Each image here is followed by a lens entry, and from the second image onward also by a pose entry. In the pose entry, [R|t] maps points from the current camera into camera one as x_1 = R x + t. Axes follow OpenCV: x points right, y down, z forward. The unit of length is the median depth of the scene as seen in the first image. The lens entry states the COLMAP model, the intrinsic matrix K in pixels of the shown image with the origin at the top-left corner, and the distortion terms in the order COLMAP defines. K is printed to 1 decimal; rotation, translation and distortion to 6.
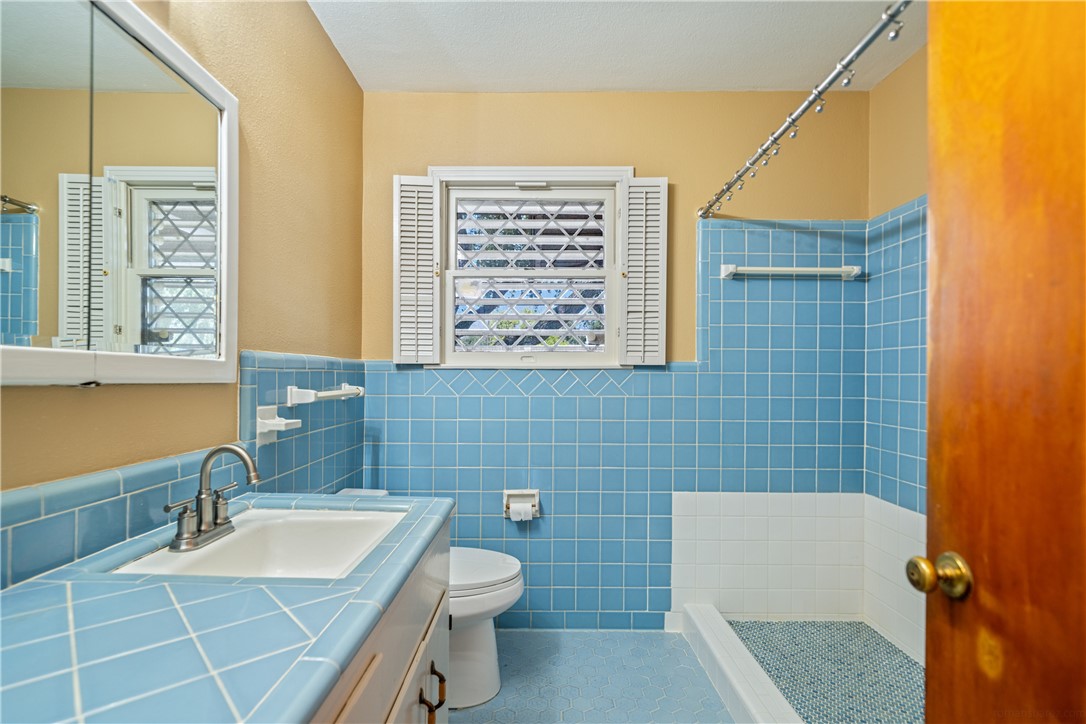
lens RADIAL K [[506.1, 0, 540.7], [0, 506.1, 379.8], [0, 0, 1]] dist [0.002292, 0.000030]
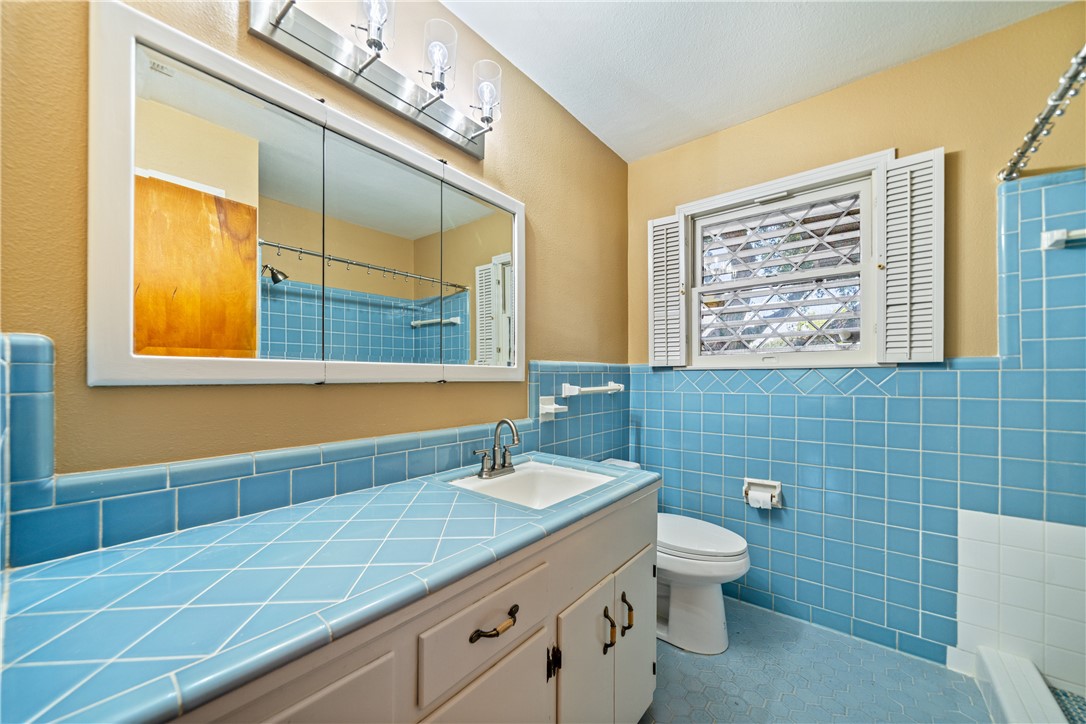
lens RADIAL K [[406.1, 0, 537.6], [0, 406.1, 377.8], [0, 0, 1]] dist [-0.002385, -0.000561]
pose [[0.777965, -0.003566, -0.628298, 0.138607], [0.001706, 0.999992, -0.003564, -0.000111], [0.628306, 0.001701, 0.777965, 0.016965]]
